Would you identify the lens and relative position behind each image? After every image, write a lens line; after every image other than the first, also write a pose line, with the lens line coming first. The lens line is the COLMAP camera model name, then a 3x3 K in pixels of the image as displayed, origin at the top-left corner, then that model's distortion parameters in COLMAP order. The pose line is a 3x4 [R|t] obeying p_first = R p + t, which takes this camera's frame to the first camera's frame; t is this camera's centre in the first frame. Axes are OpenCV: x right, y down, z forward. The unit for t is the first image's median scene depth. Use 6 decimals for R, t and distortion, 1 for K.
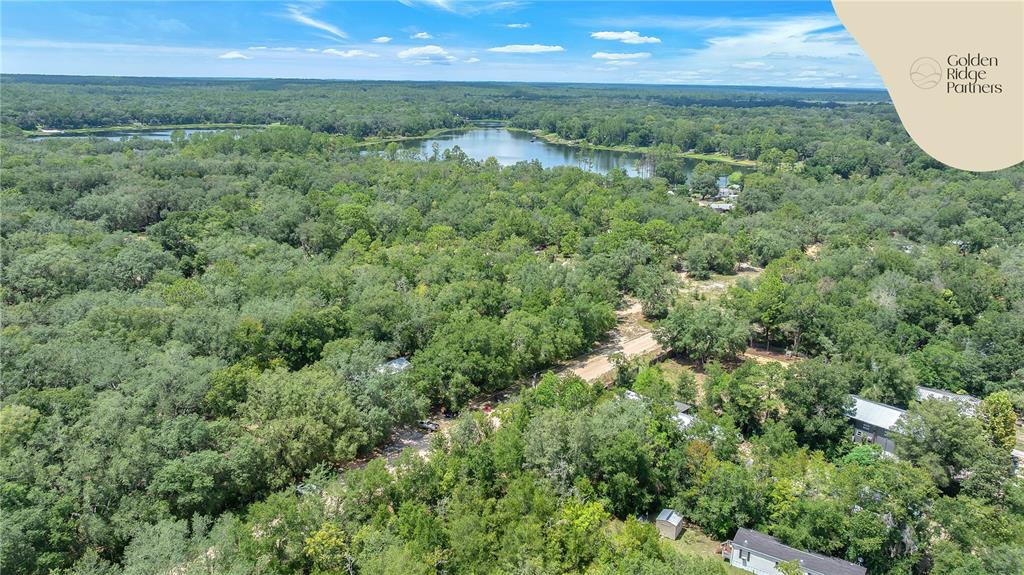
lens RADIAL K [[726.7, 0, 512.0], [0, 726.7, 287.5], [0, 0, 1]] dist [-0.016012, -0.003147]
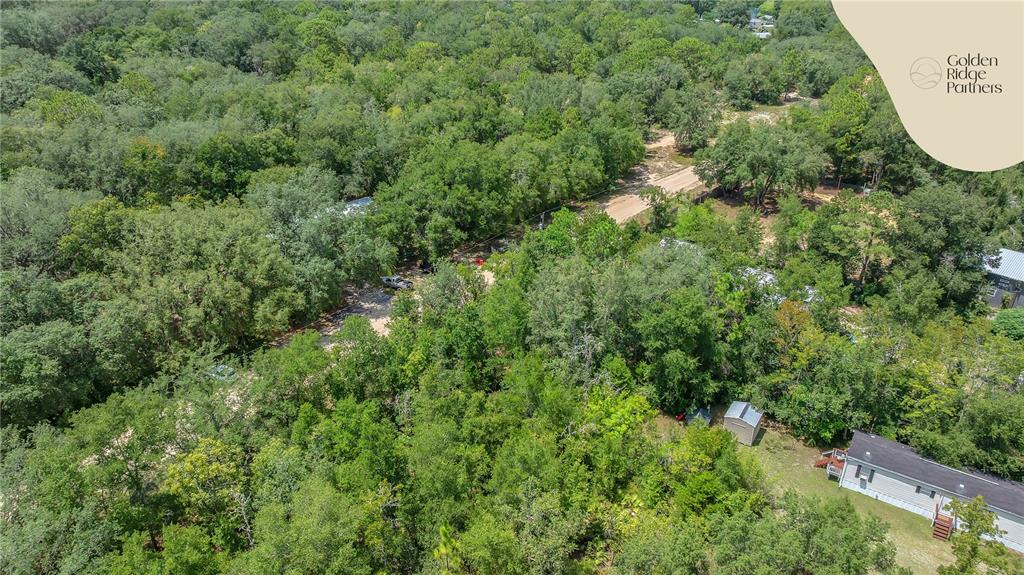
lens RADIAL K [[726.7, 0, 512.0], [0, 726.7, 287.5], [0, 0, 1]] dist [-0.016012, -0.003147]
pose [[0.999981, -0.005066, -0.003371, 0.003057], [0.005607, 0.982408, 0.186662, 0.057908], [0.002366, -0.186677, 0.982418, 0.280686]]
